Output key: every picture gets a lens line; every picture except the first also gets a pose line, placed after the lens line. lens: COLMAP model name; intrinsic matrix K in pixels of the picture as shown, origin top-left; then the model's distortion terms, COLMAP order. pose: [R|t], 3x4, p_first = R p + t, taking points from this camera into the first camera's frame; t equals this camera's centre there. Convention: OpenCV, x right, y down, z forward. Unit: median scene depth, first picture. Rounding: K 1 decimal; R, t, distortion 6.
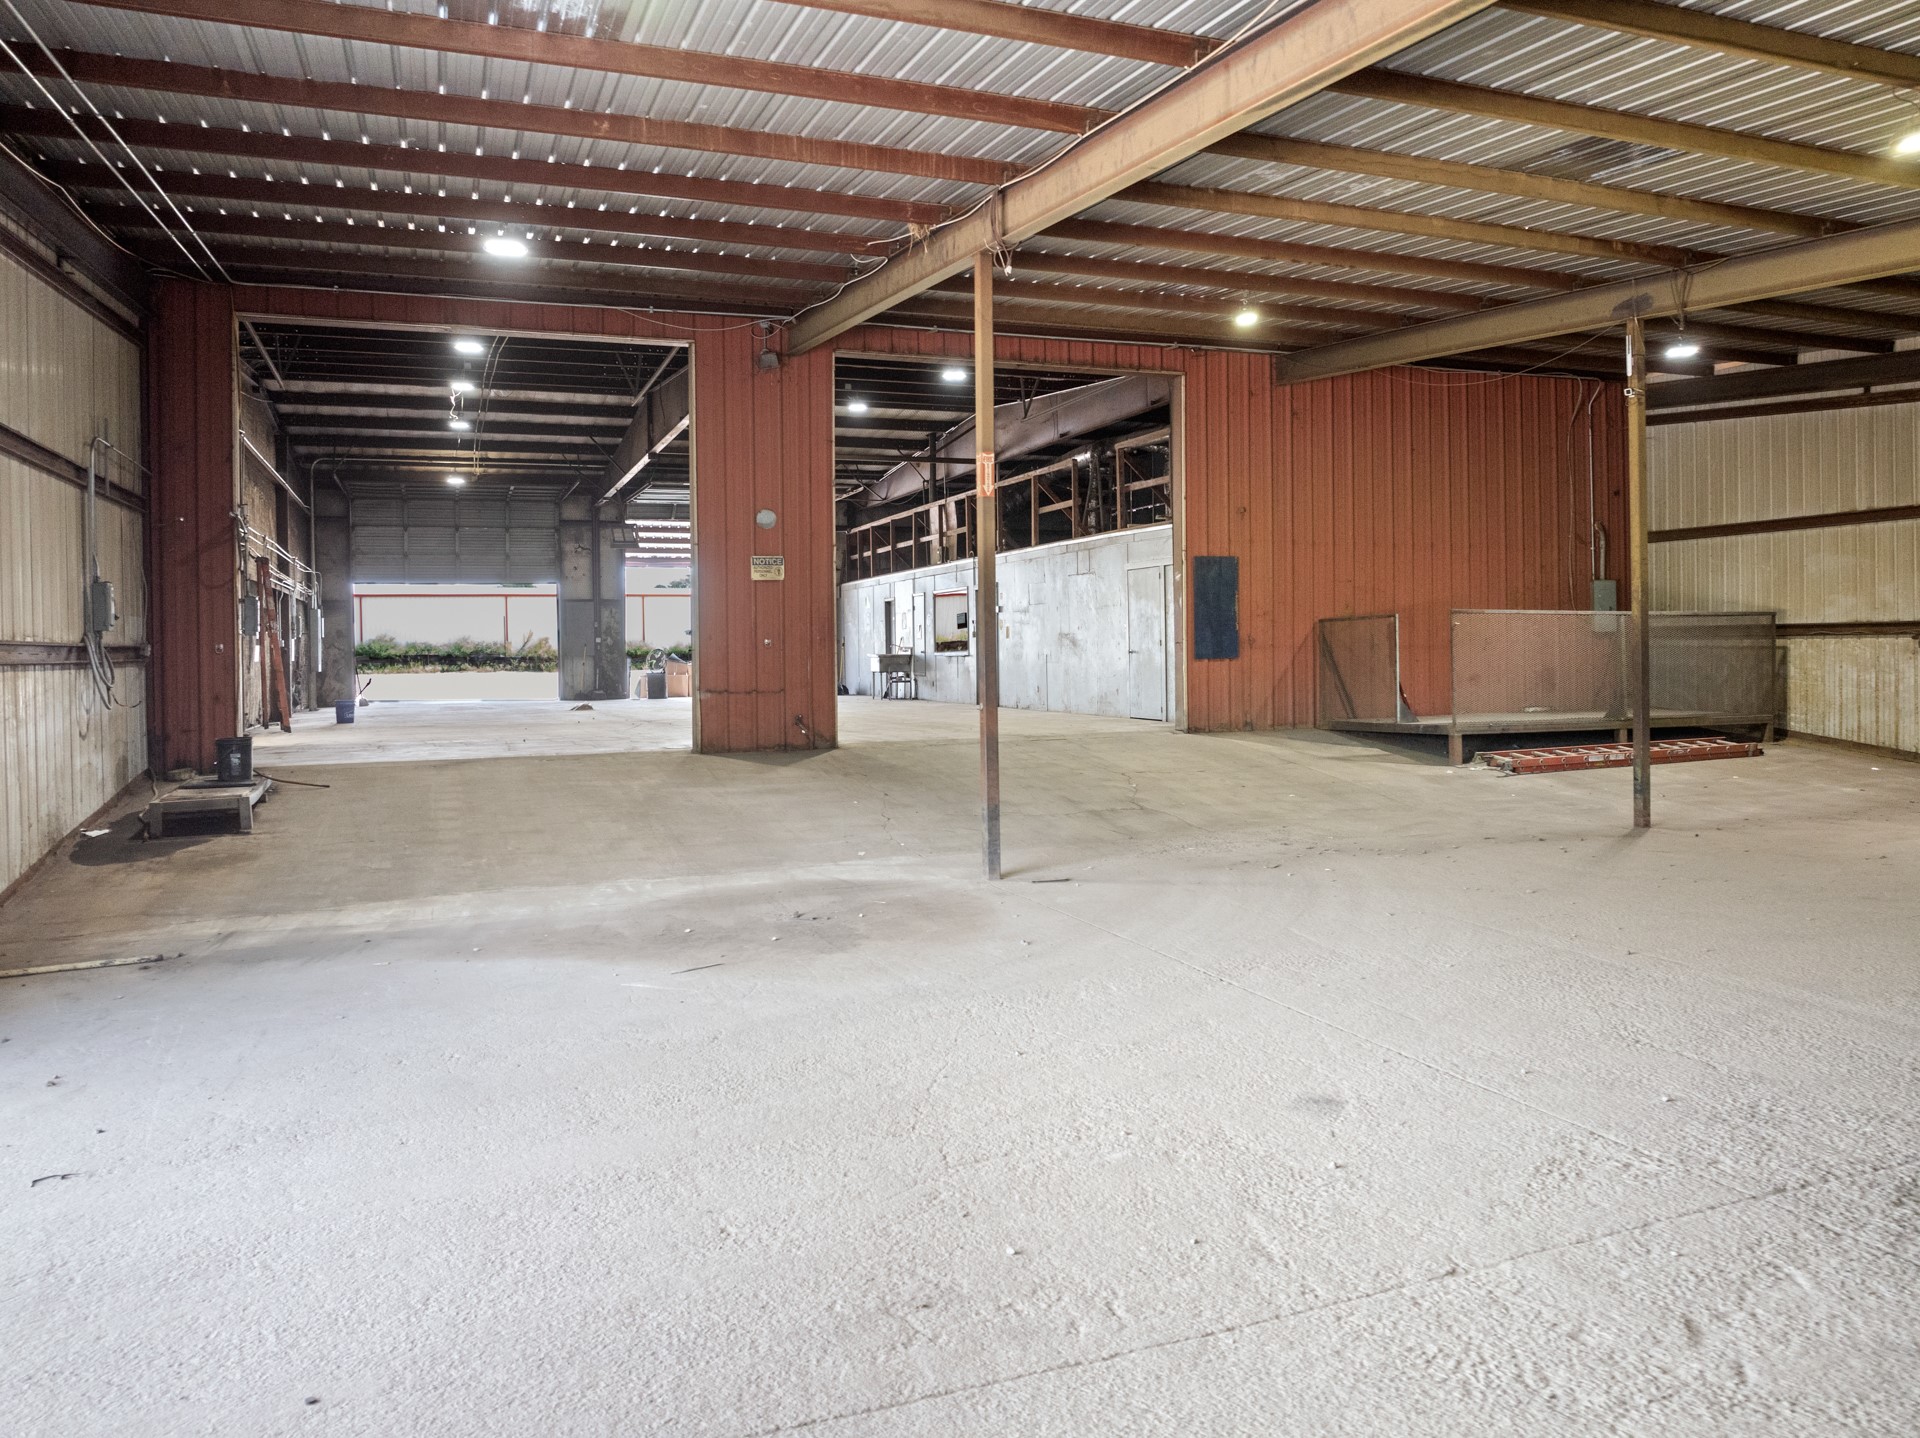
lens RADIAL K [[1388.5, 0, 964.0], [0, 1388.5, 667.2], [0, 0, 1]] dist [-0.006571, -0.002136]
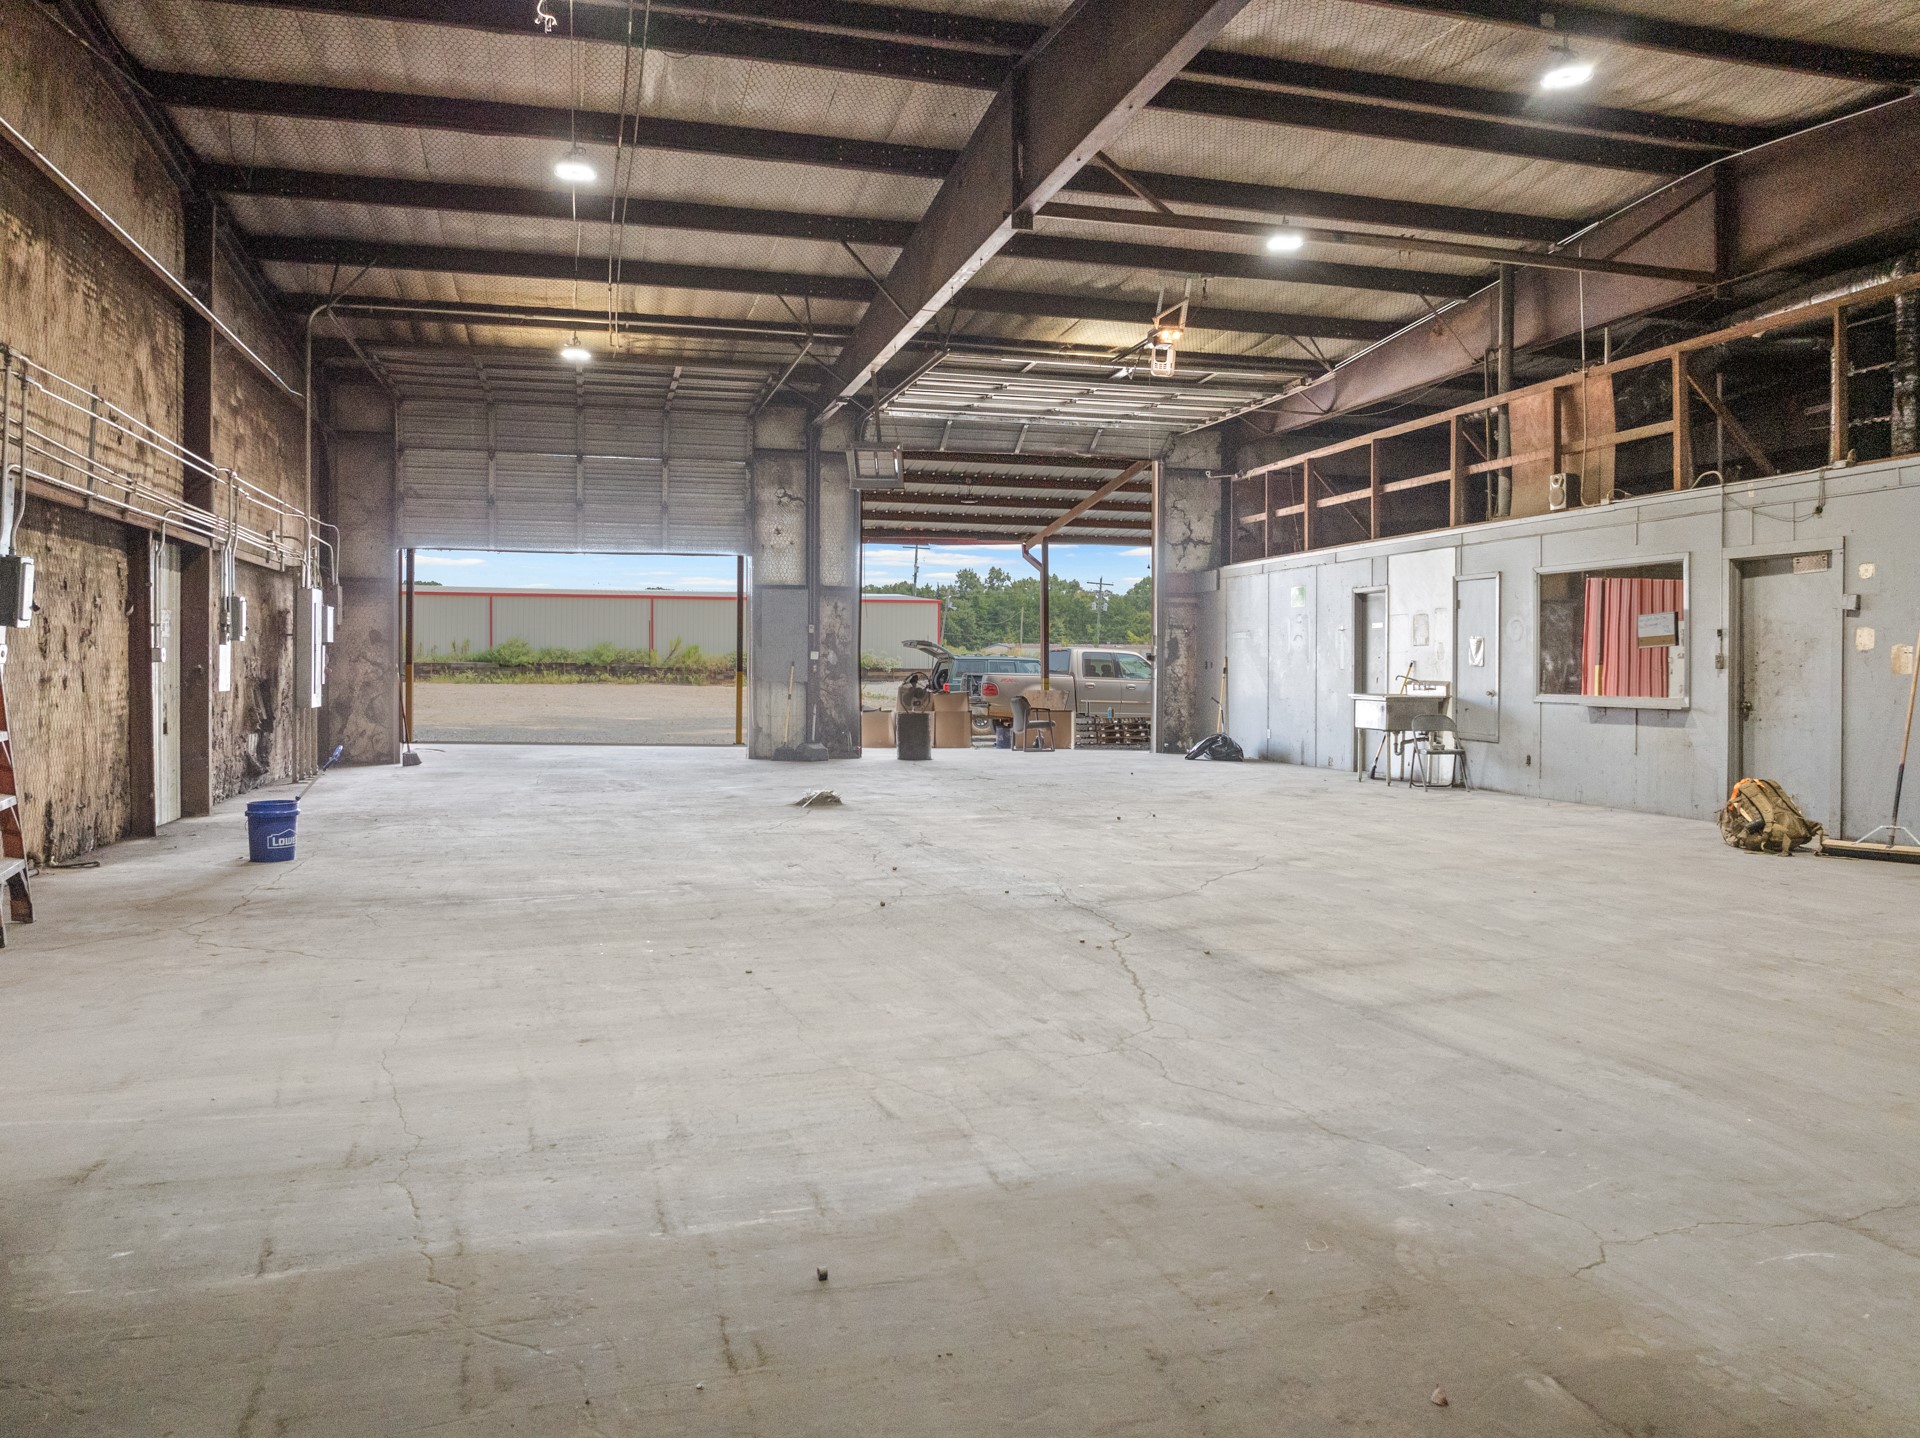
lens RADIAL K [[1388.5, 0, 964.0], [0, 1388.5, 667.2], [0, 0, 1]] dist [-0.006571, -0.002136]
pose [[0.995315, 0.018941, -0.094816, -0.150111], [-0.019808, 0.999770, -0.008201, -0.011477], [0.094639, 0.010041, 0.995461, 0.440703]]
